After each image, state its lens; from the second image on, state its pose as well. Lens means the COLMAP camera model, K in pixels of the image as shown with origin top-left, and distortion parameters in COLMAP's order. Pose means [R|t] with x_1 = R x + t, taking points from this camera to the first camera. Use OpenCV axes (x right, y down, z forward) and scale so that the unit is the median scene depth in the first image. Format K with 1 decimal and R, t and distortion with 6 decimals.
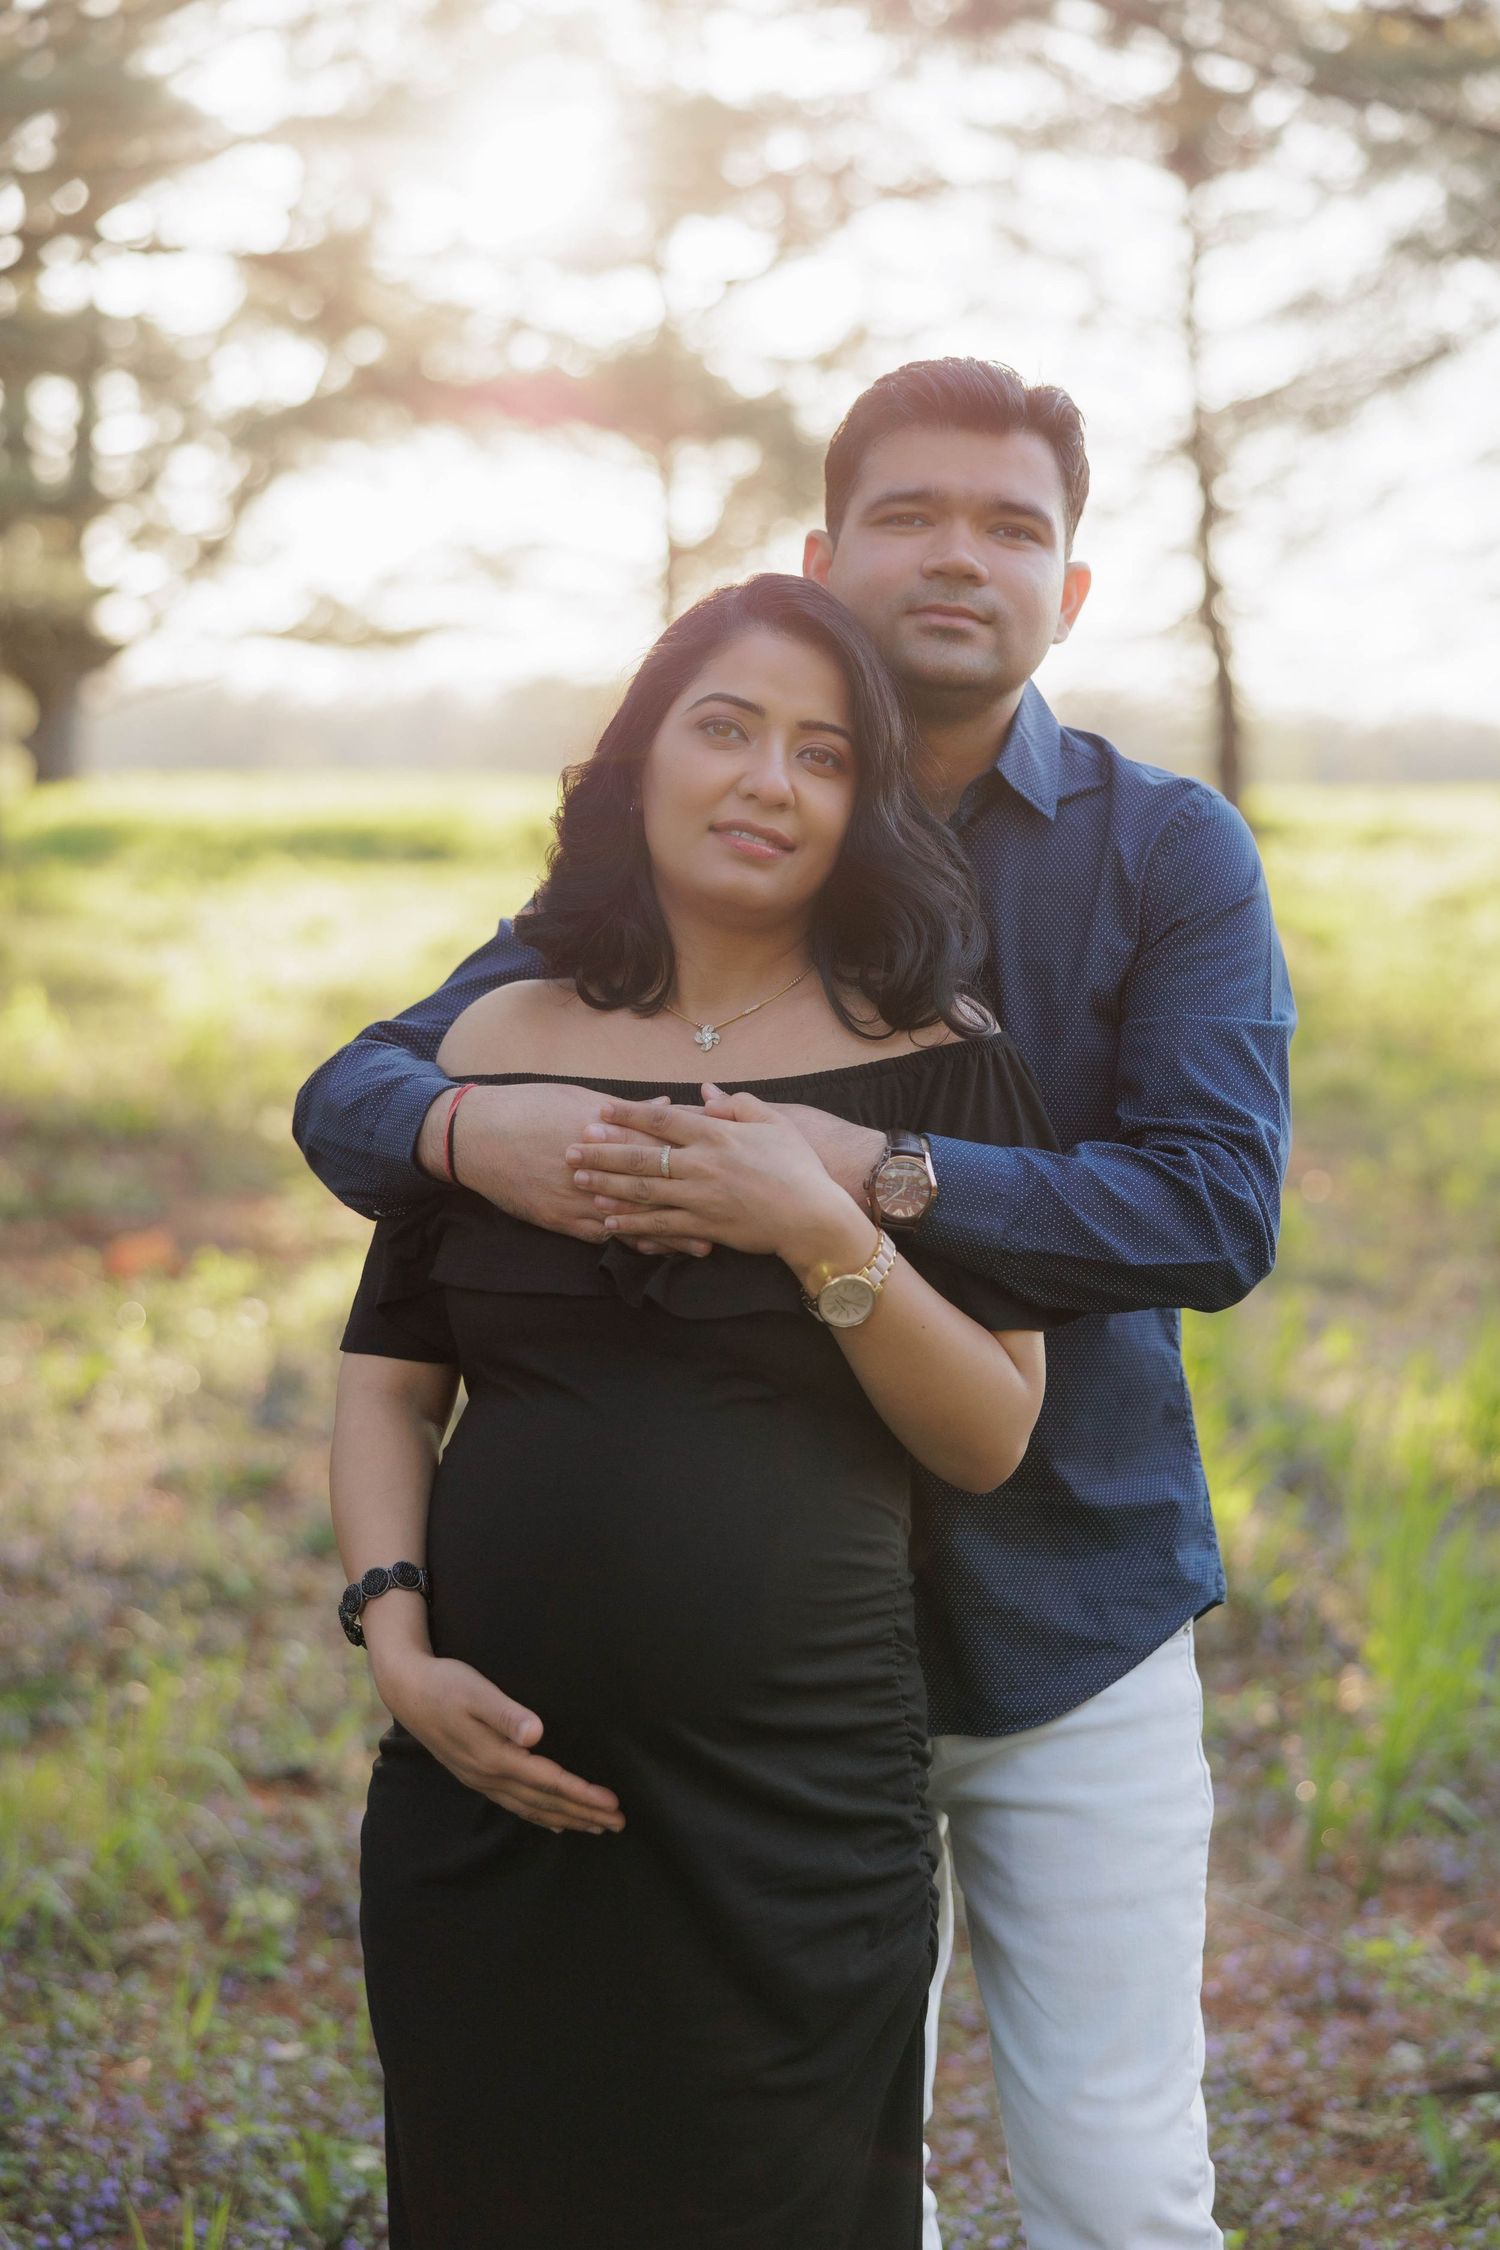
lens RADIAL K [[3869.6, 0, 794.7], [0, 3869.6, 1112.6], [0, 0, 1]] dist [-0.003711, 0.000000]
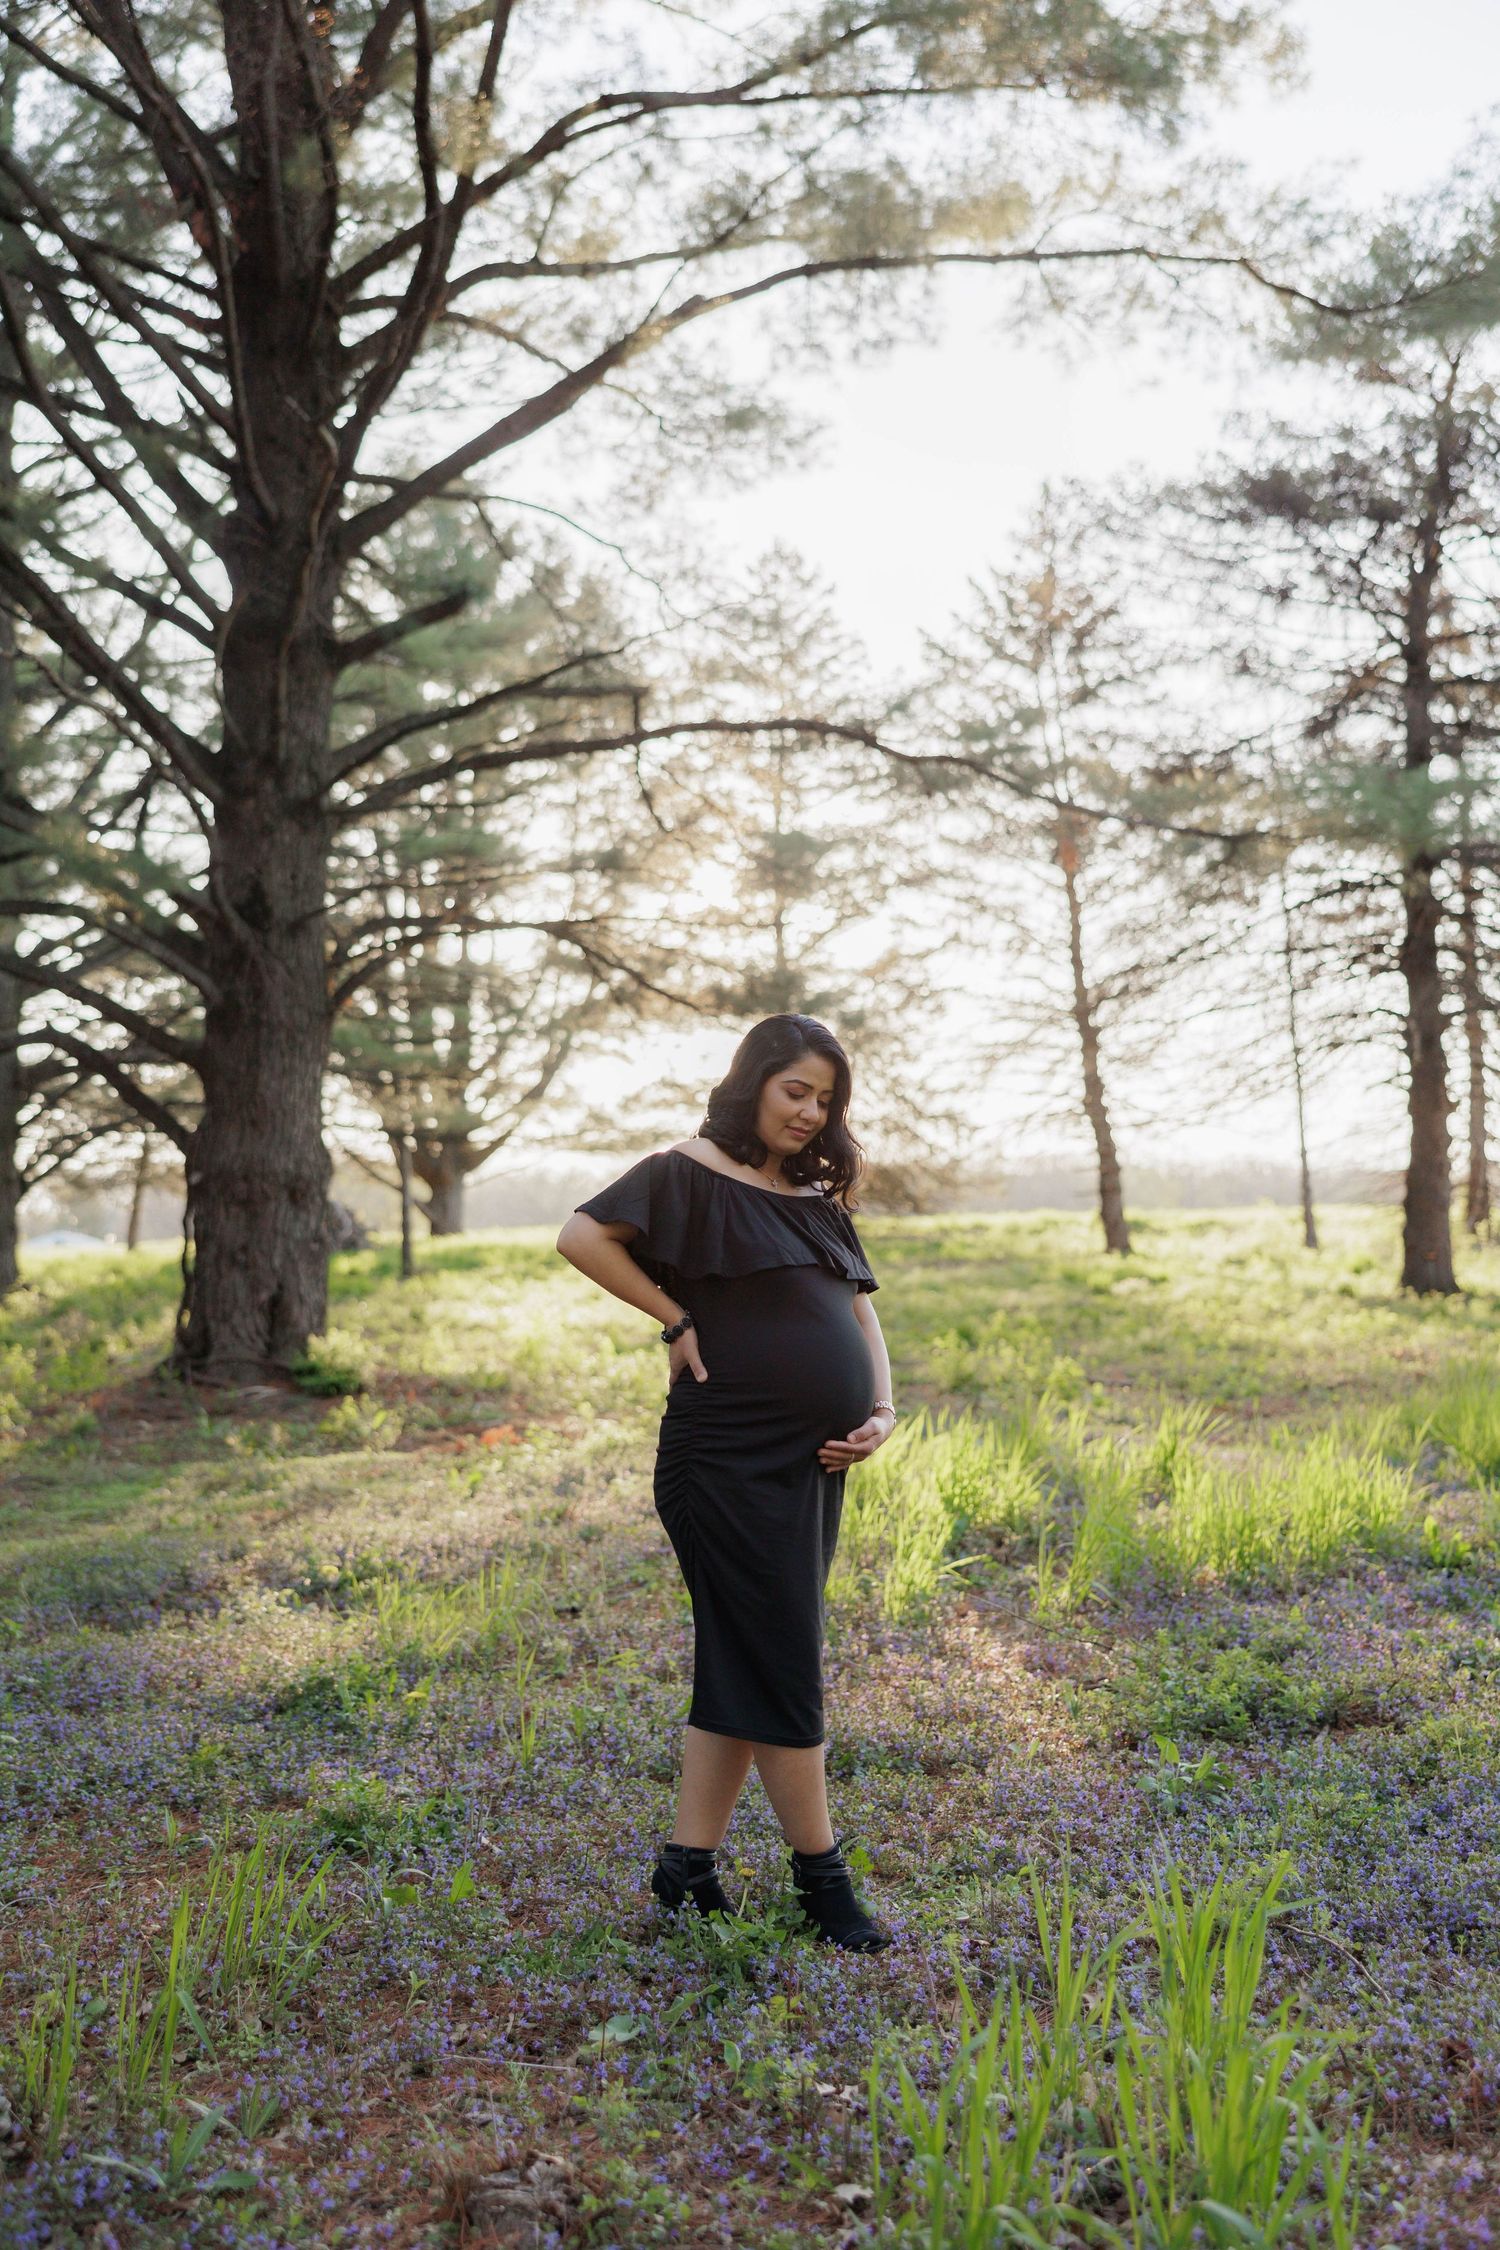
lens RADIAL K [[2270.3, 0, 782.2], [0, 2270.3, 1128.8], [0, 0, 1]] dist [-0.001950, 0.000000]
pose [[0.998457, -0.038722, -0.039811, 0.023629], [0.033294, 0.991088, -0.128978, 0.042223], [0.044451, 0.127453, 0.990848, -0.131872]]
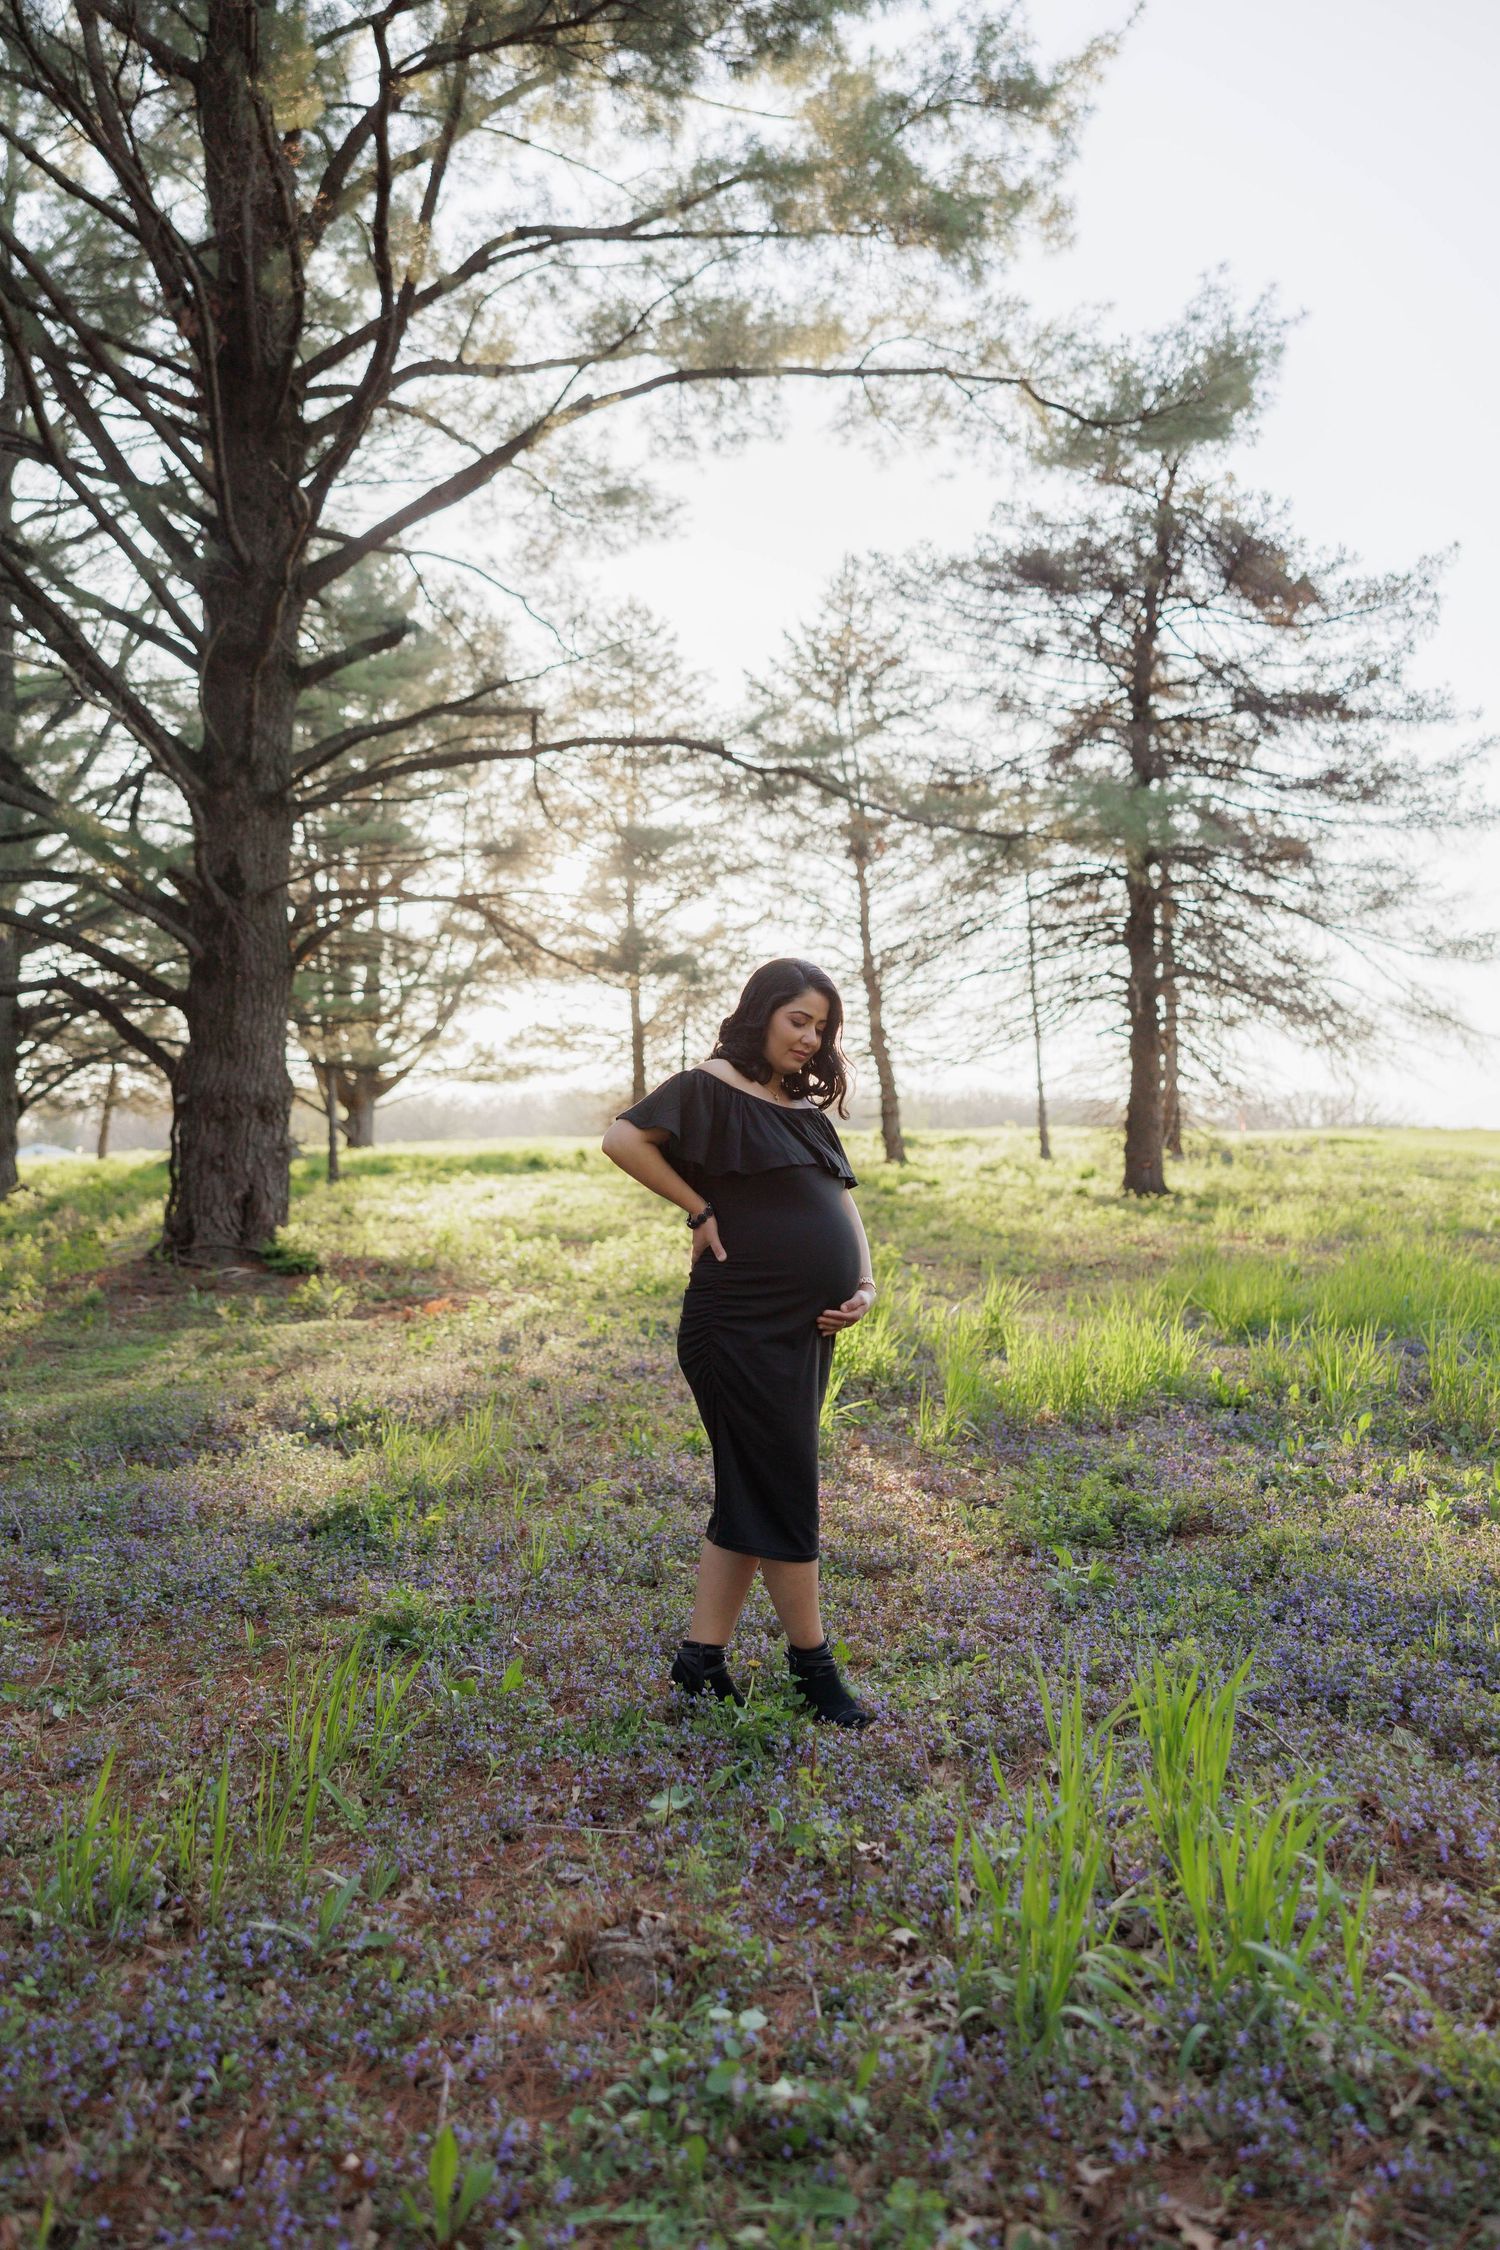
lens RADIAL K [[1776.4, 0, 749.7], [0, 1776.4, 1092.2], [0, 0, 1]] dist [0.002389, 0.011849]
pose [[0.998894, -0.032289, 0.034180, -0.015481], [0.035925, 0.993089, -0.111729, 0.041303], [-0.030336, 0.112833, 0.993151, -0.109343]]
